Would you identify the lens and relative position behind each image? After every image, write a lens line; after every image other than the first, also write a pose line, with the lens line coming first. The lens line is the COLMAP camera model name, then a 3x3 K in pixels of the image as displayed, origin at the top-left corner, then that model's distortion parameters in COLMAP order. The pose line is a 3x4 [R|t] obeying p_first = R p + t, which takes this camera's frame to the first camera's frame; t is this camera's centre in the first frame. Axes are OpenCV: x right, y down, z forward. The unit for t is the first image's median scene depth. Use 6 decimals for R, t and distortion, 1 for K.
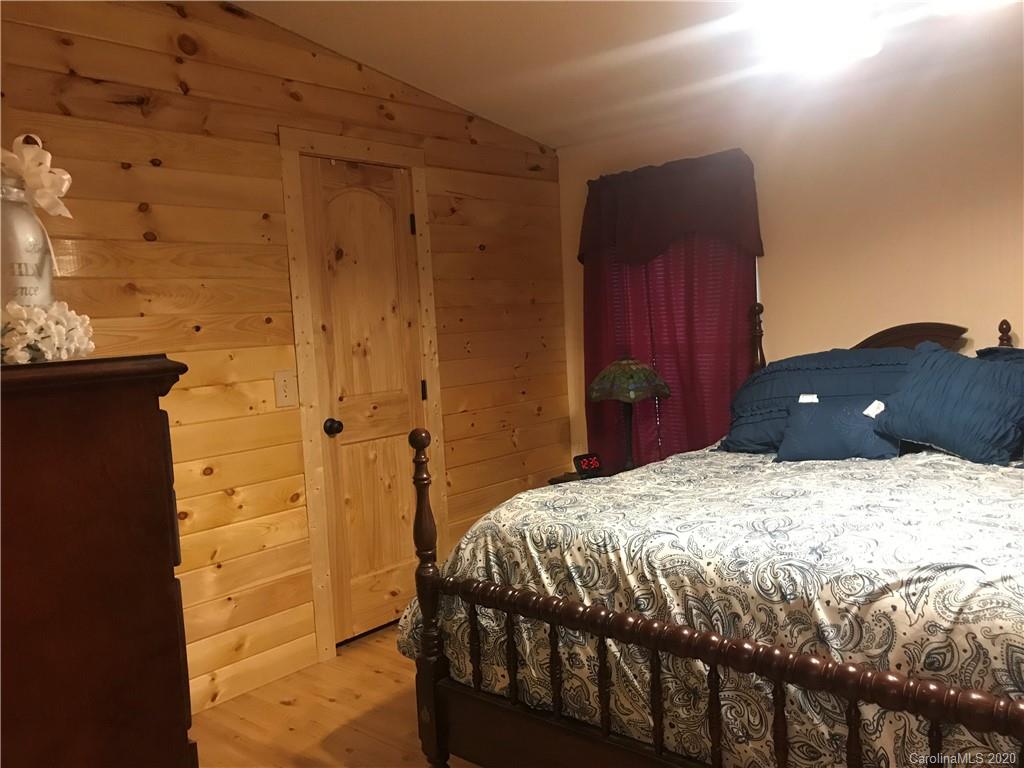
lens RADIAL K [[817.2, 0, 512.0], [0, 817.2, 384.0], [0, 0, 1]] dist [0.110463, -0.166616]
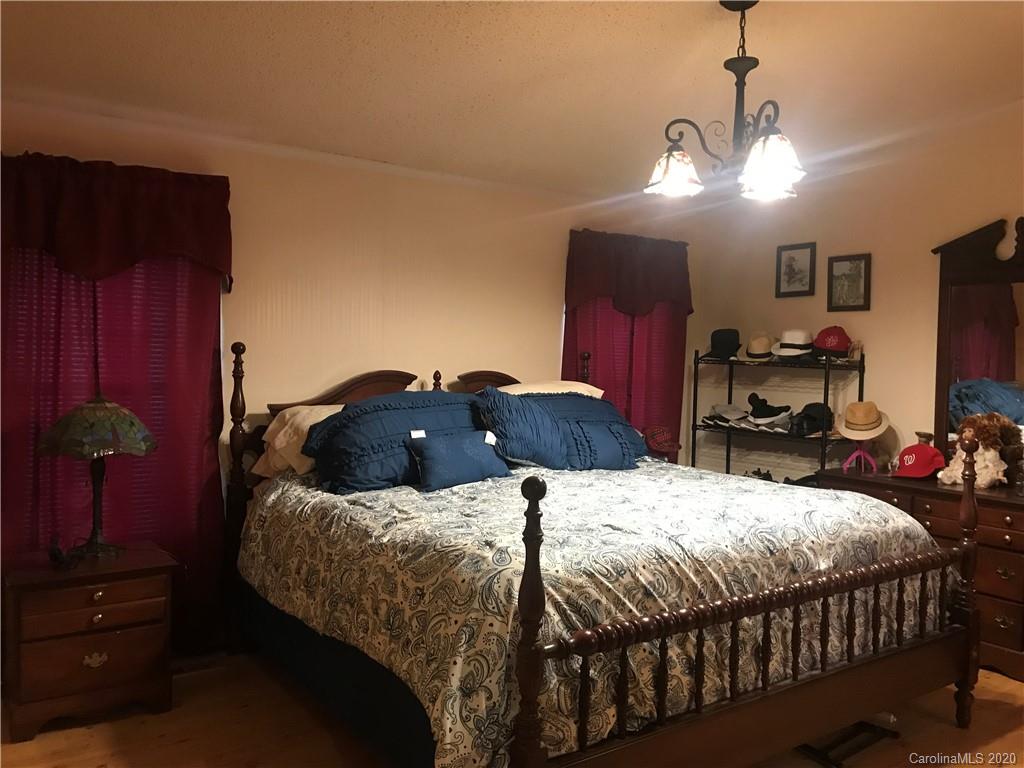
lens RADIAL K [[835.9, 0, 512.4], [0, 835.9, 367.6], [0, 0, 1]] dist [0.060107, -0.094954]
pose [[0.241358, 0.039672, 0.969625, -1.055286], [0.033670, 0.998220, -0.049223, -0.018347], [-0.969852, 0.044528, 0.239593, 0.872972]]
